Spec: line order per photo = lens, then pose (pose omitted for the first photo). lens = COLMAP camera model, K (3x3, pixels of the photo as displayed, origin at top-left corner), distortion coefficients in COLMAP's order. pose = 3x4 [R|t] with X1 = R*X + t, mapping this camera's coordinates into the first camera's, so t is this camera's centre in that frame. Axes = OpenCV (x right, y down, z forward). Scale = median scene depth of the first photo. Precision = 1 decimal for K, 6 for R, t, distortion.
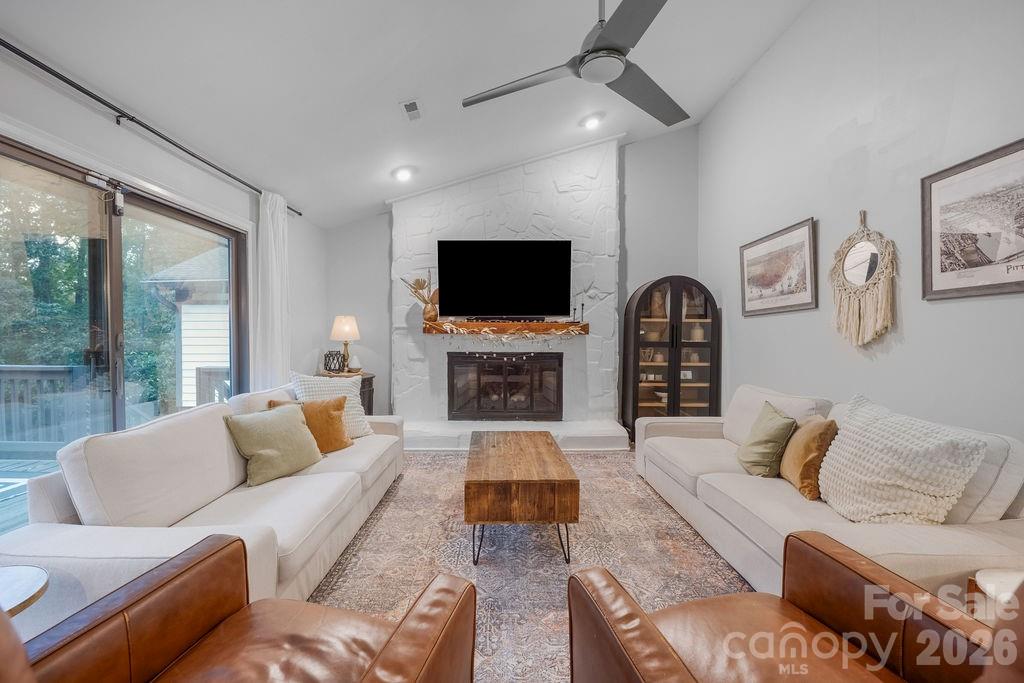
lens RADIAL K [[414.8, 0, 506.1], [0, 414.8, 341.9], [0, 0, 1]] dist [-0.001544, 0.001192]
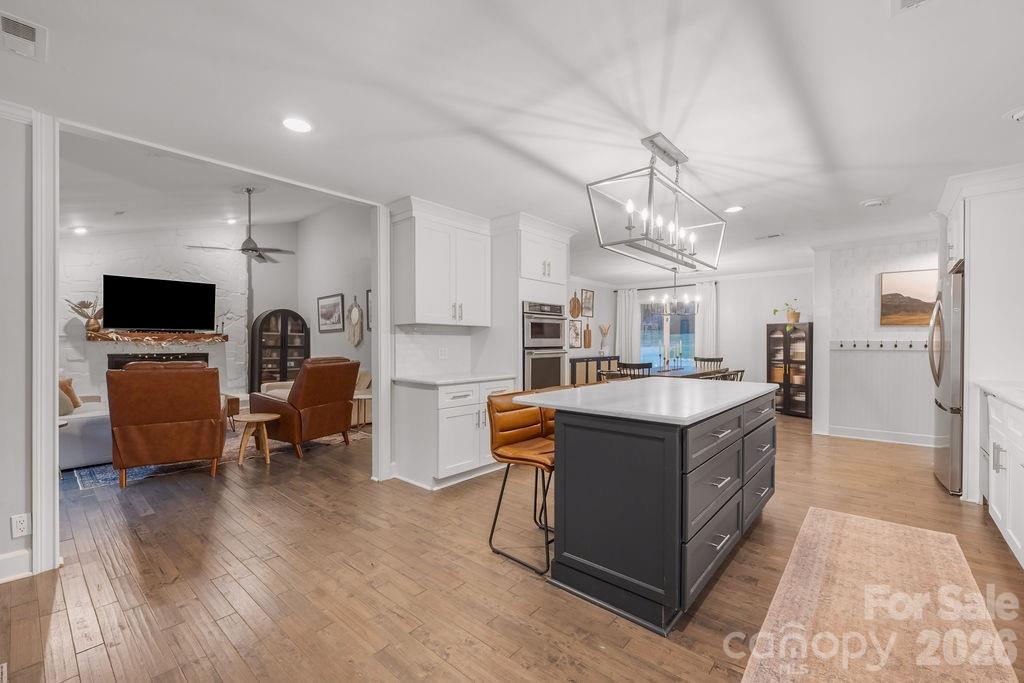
lens RADIAL K [[414.8, 0, 508.3], [0, 414.8, 345.6], [0, 0, 1]] dist [-0.001544, 0.001192]
pose [[0.654420, -0.006170, 0.756106, -0.317261], [0.010001, 0.999950, -0.000496, 0.010321], [-0.756065, 0.007886, 0.654449, -0.917891]]
